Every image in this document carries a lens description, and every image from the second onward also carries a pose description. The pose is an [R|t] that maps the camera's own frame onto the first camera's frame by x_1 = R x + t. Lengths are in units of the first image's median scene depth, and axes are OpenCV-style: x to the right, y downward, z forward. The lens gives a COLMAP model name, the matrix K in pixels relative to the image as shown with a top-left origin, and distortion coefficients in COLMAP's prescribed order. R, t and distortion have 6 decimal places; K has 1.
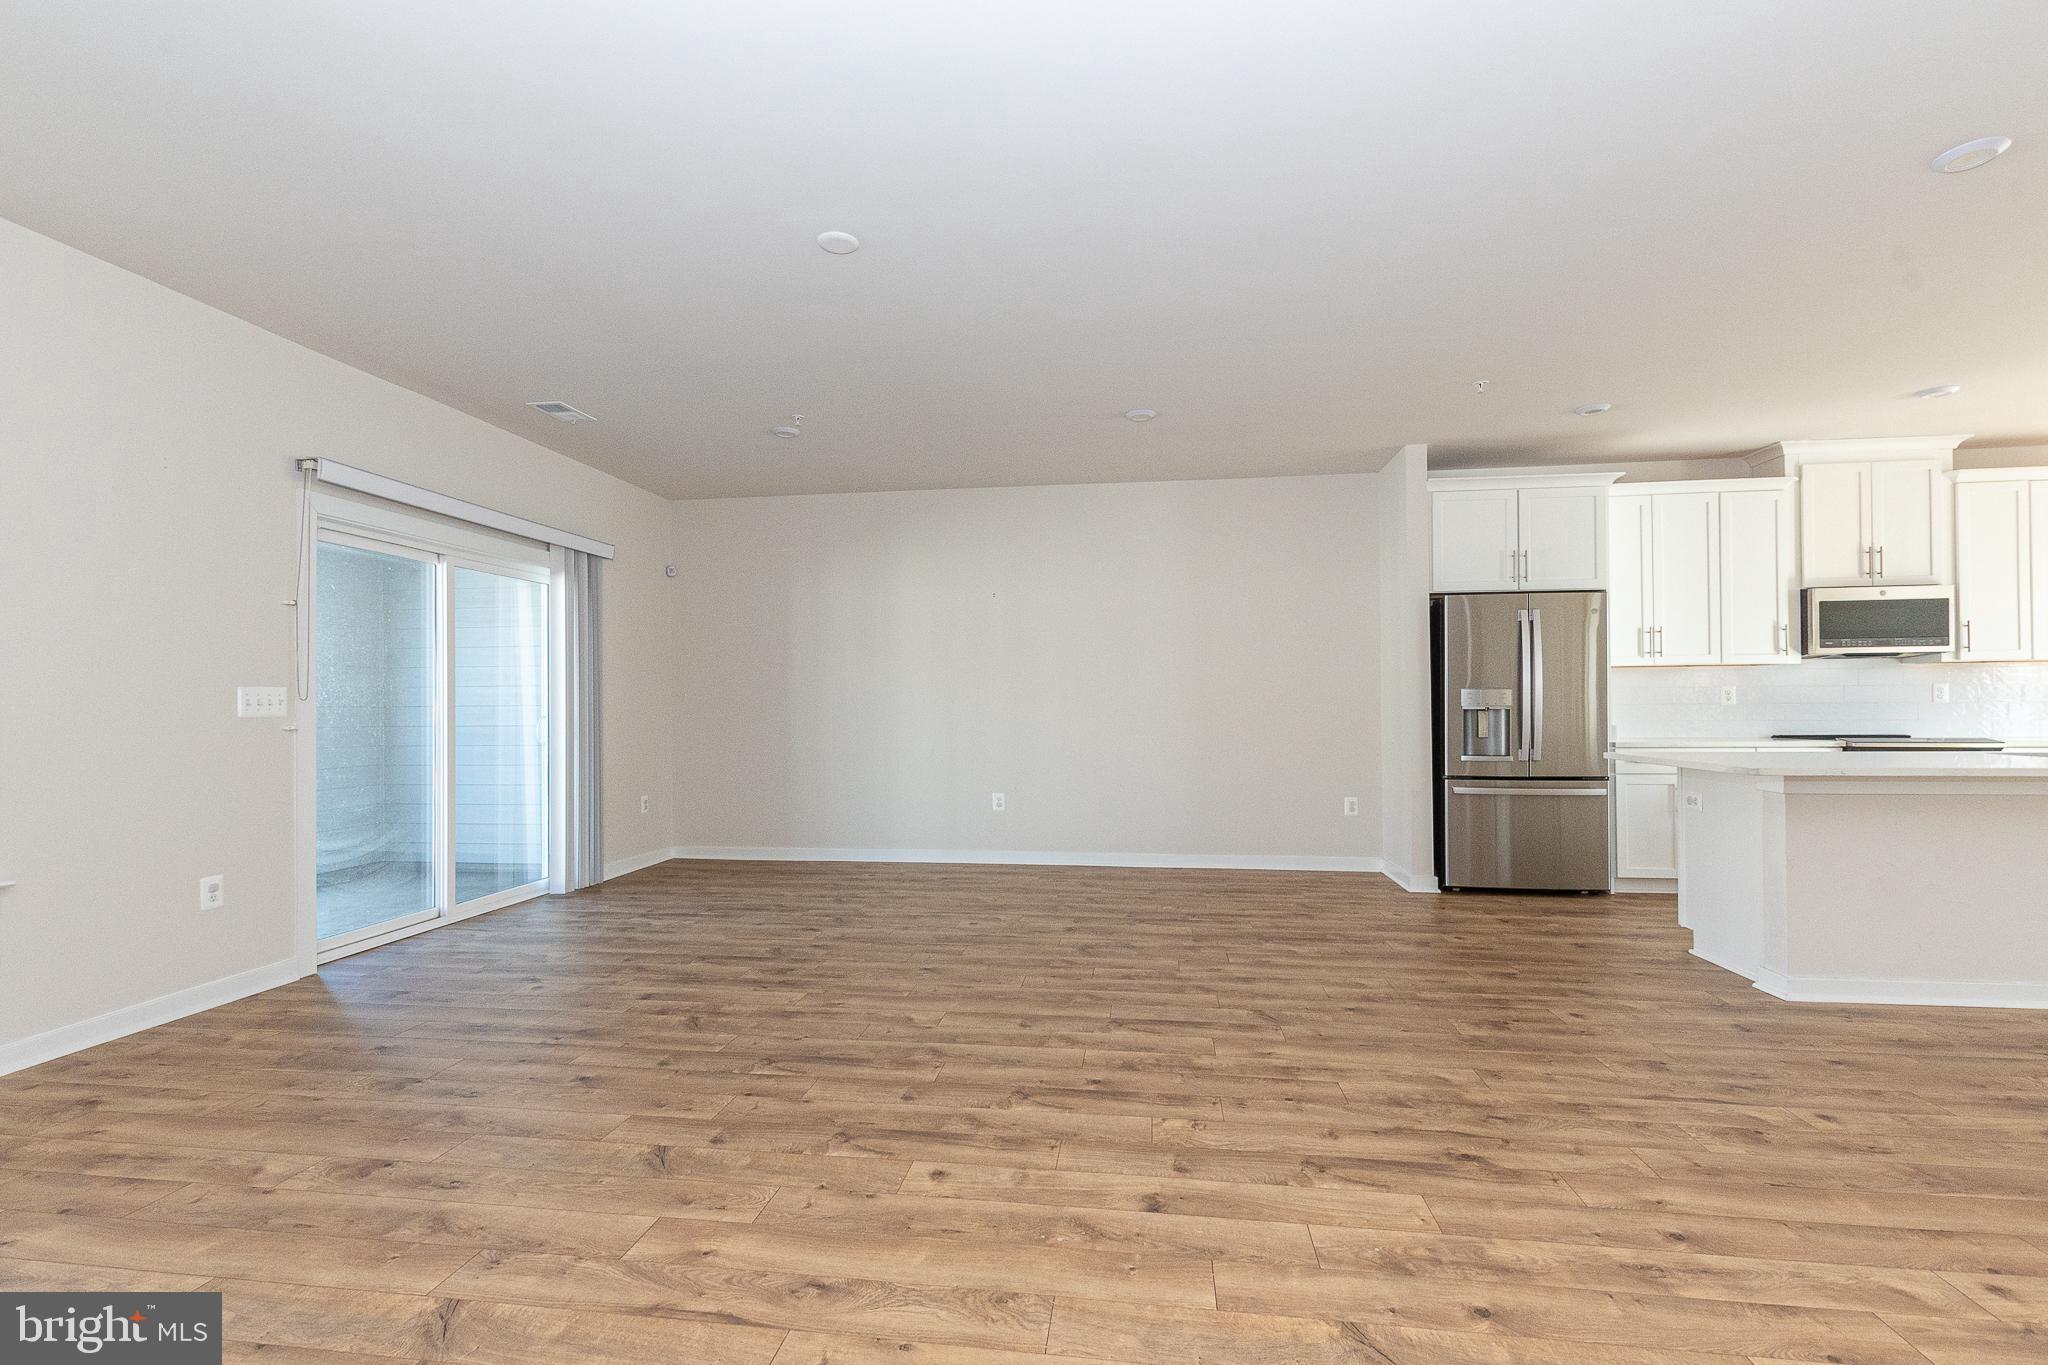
lens RADIAL K [[911.7, 0, 1031.8], [0, 911.7, 695.1], [0, 0, 1]] dist [0.003045, 0.000360]
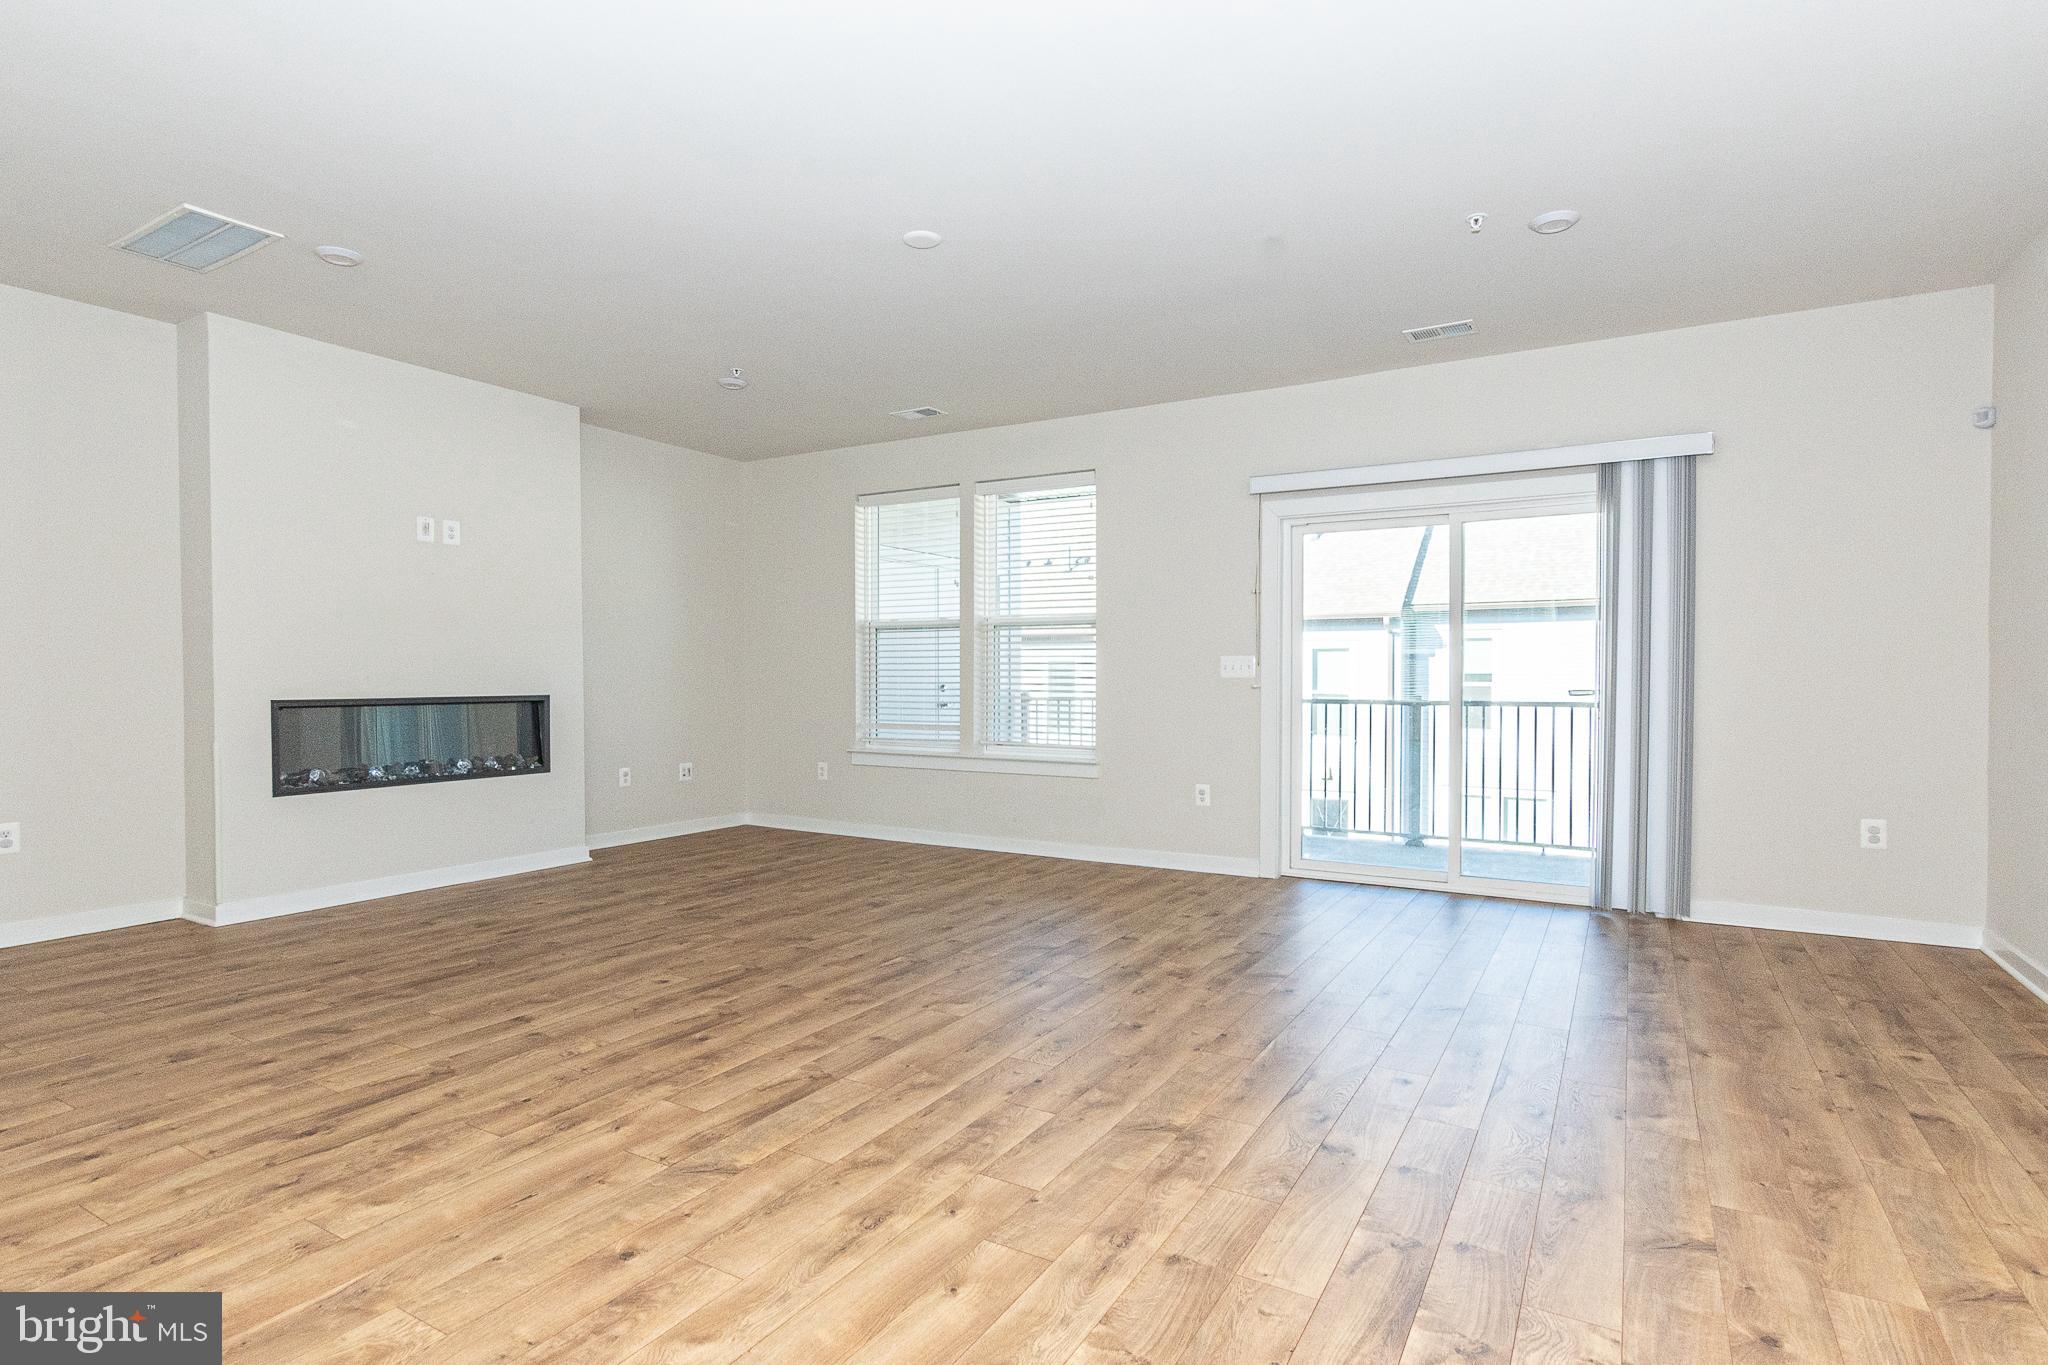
lens RADIAL K [[1038.0, 0, 1017.4], [0, 1038.0, 699.0], [0, 0, 1]] dist [-0.000189, -0.002142]
pose [[-0.396919, 0.026605, -0.917468, 0.923153], [0.012185, 0.999644, 0.023717, 0.018240], [0.917773, -0.001766, -0.397102, 1.669647]]
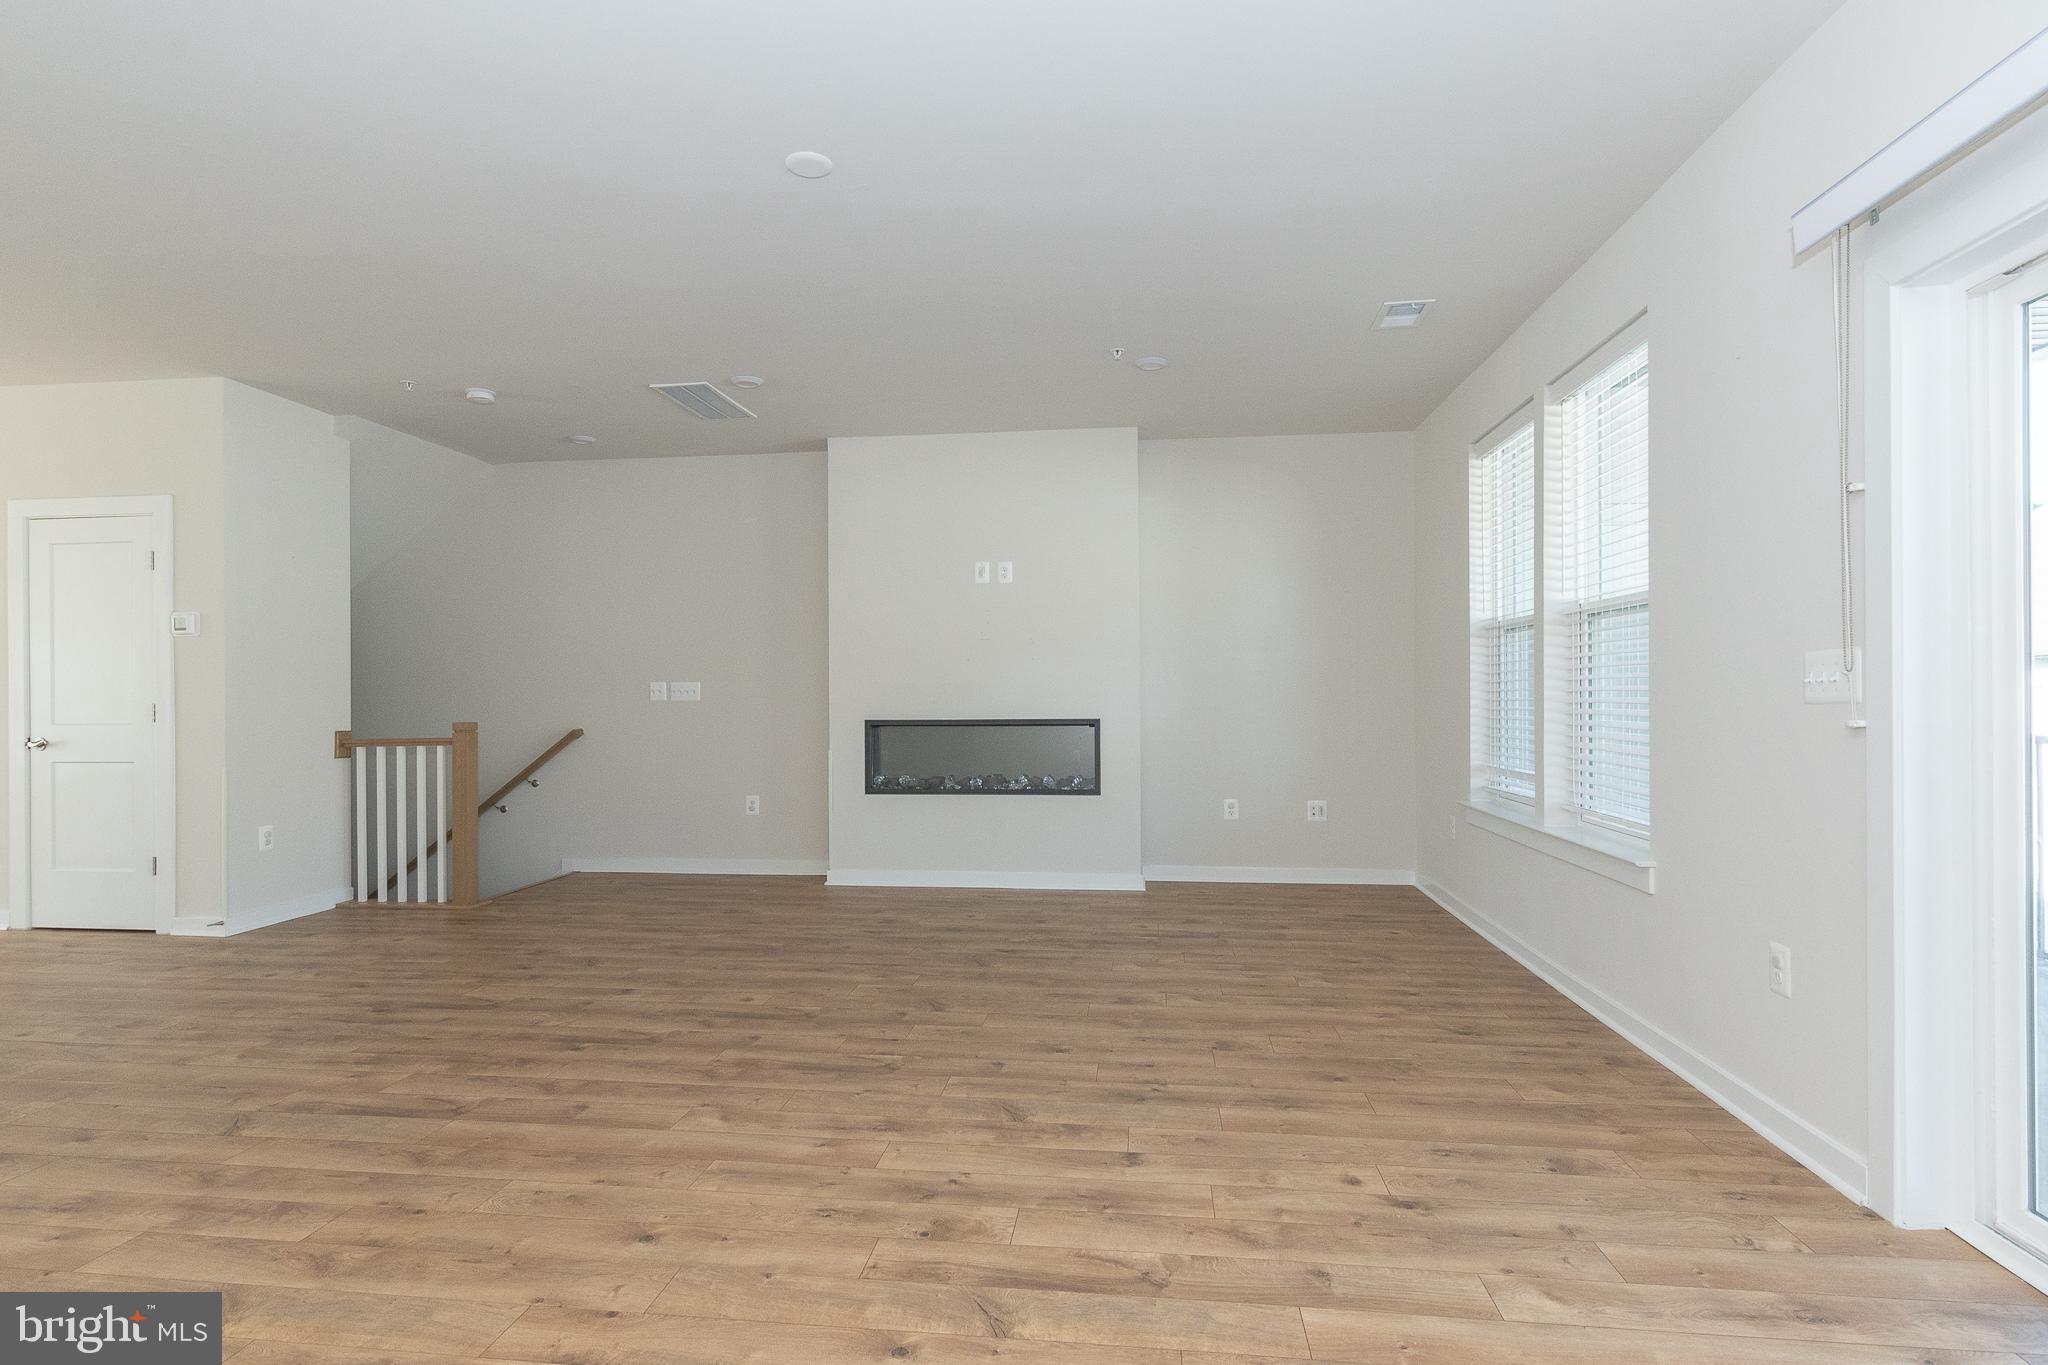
lens RADIAL K [[1038.0, 0, 1017.4], [0, 1038.0, 699.0], [0, 0, 1]] dist [-0.000189, -0.002142]
pose [[-0.999902, 0.011696, -0.007748, -0.416439], [0.011784, 0.999865, -0.011439, 0.029923], [0.007613, -0.011530, -0.999905, 2.085857]]
